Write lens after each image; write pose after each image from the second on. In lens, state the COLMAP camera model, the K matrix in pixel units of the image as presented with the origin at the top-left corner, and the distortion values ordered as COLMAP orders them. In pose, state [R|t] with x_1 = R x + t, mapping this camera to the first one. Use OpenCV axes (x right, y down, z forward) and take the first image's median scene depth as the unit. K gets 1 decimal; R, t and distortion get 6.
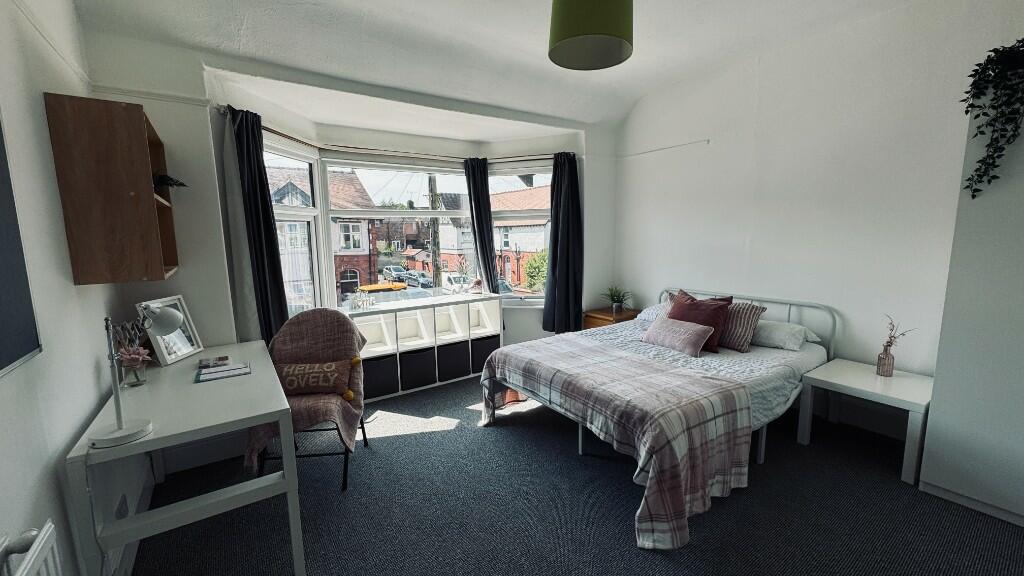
lens RADIAL K [[405.2, 0, 509.9], [0, 405.2, 290.6], [0, 0, 1]] dist [-0.002142, -0.000395]
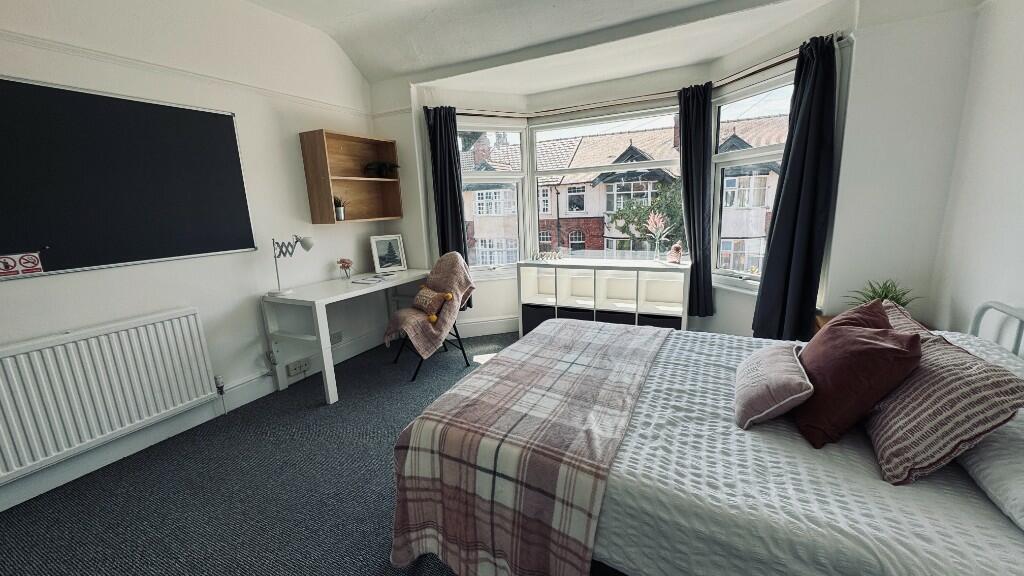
lens RADIAL K [[405.2, 0, 513.4], [0, 405.2, 287.7], [0, 0, 1]] dist [-0.002142, -0.000395]
pose [[0.475778, 0.180780, -0.860787, 0.598102], [-0.088783, 0.983522, 0.157484, -0.051345], [0.875073, 0.001496, 0.483989, 0.408037]]
